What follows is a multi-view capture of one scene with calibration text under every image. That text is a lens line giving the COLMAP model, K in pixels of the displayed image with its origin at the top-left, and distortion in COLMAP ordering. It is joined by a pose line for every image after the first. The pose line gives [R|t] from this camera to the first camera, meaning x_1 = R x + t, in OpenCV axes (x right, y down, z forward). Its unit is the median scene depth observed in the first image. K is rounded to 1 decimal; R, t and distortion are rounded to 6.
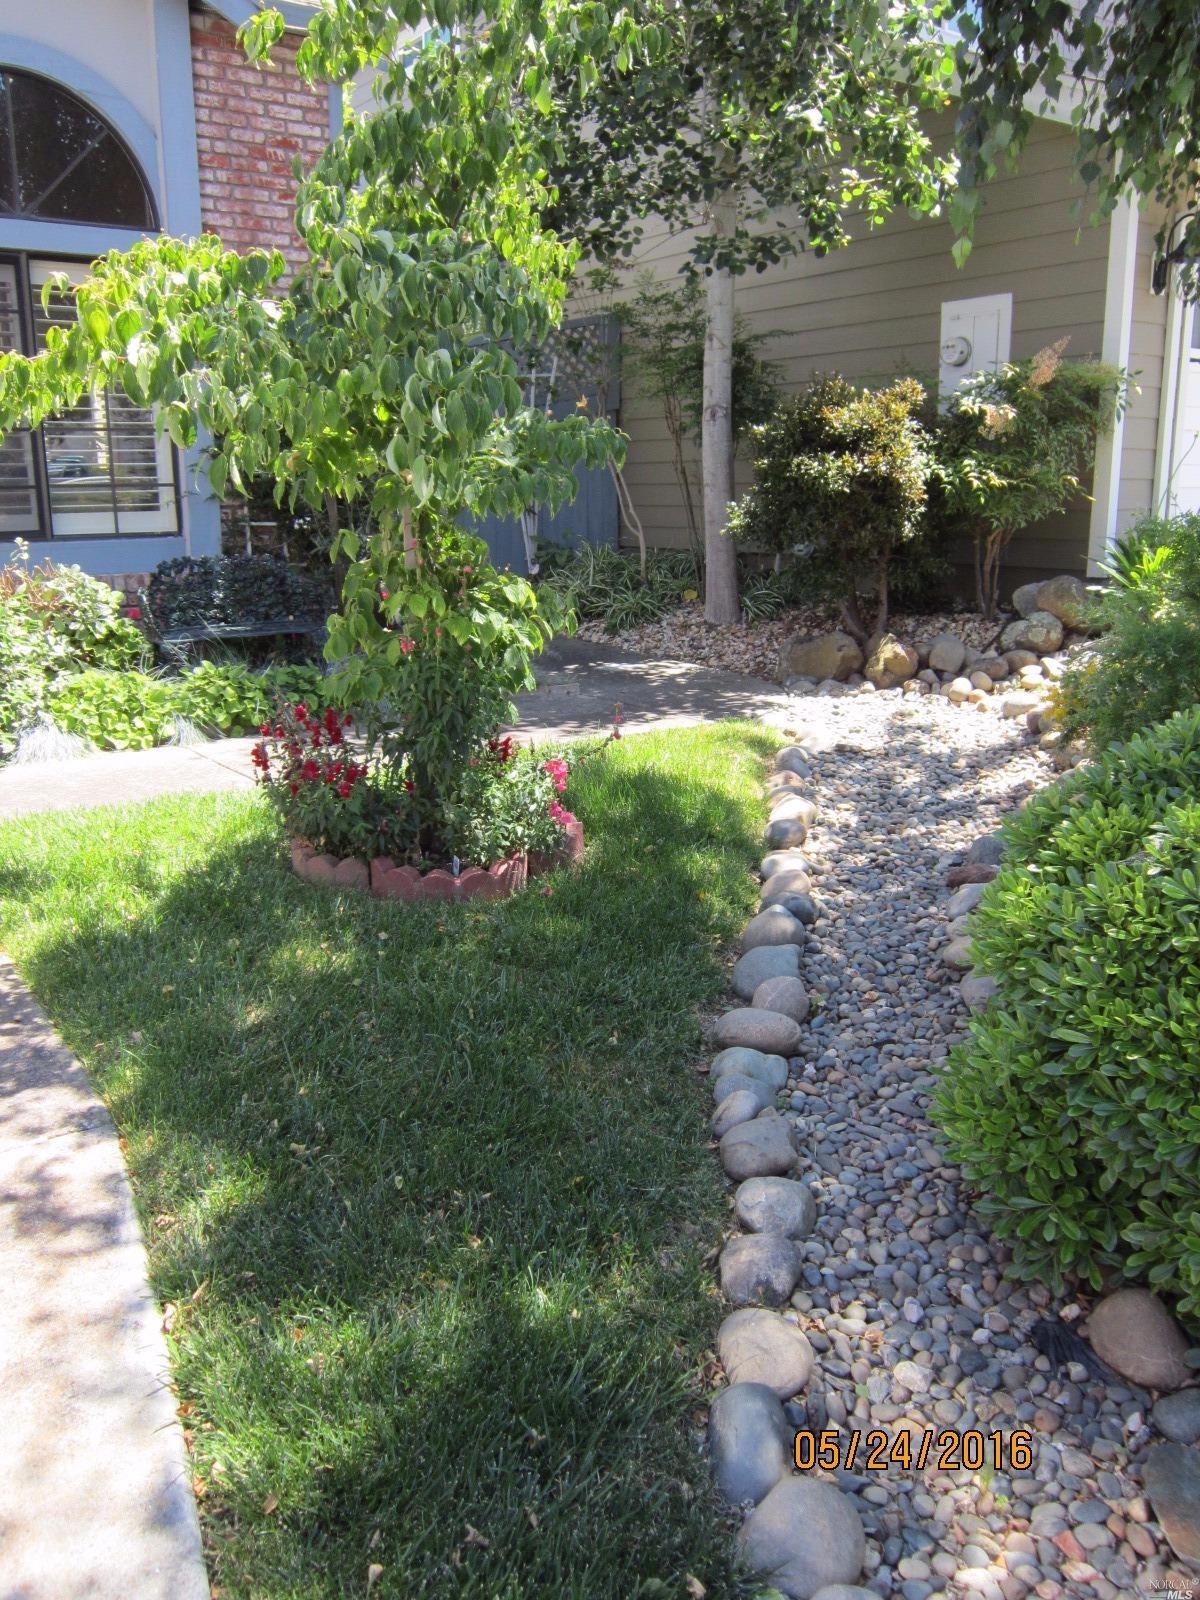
lens RADIAL K [[1296.2, 0, 604.4], [0, 1296.2, 797.3], [0, 0, 1]] dist [-0.051692, 0.023838]
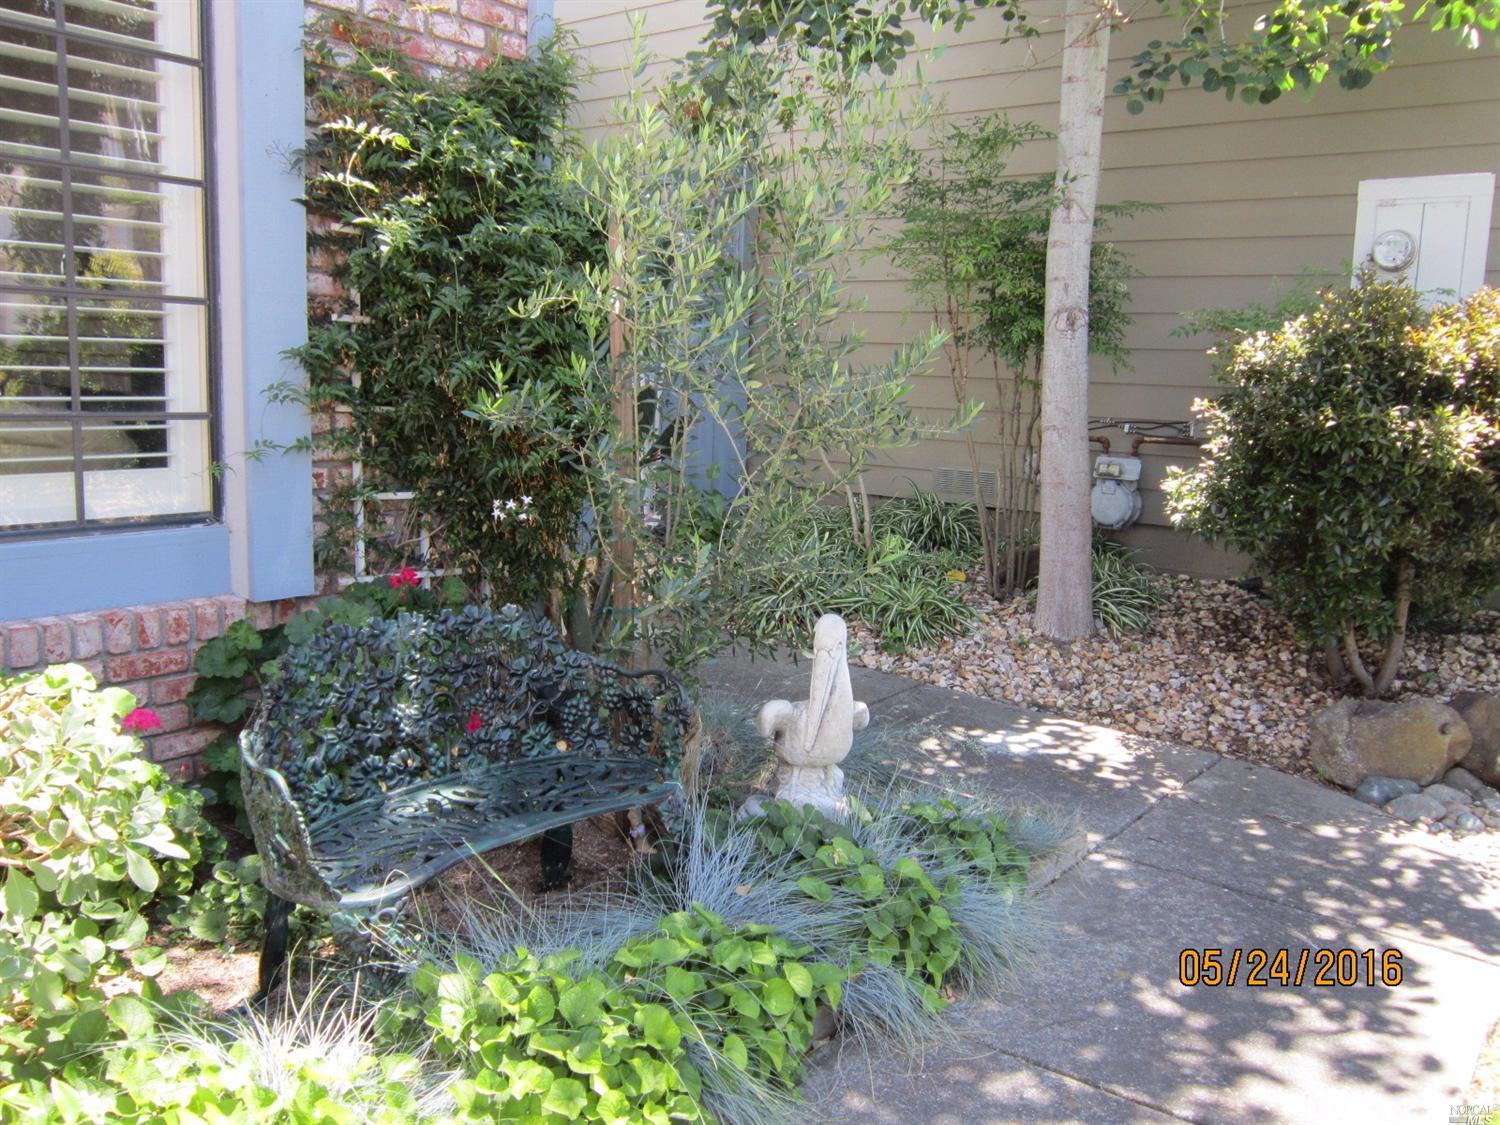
lens RADIAL K [[1215.2, 0, 745.3], [0, 1215.2, 561.9], [0, 0, 1]] dist [-0.051692, 0.023838]
pose [[0.966821, -0.003294, 0.255434, -0.254427], [0.023717, 0.996755, -0.076917, -0.149078], [-0.254352, 0.080424, 0.963762, 0.519389]]
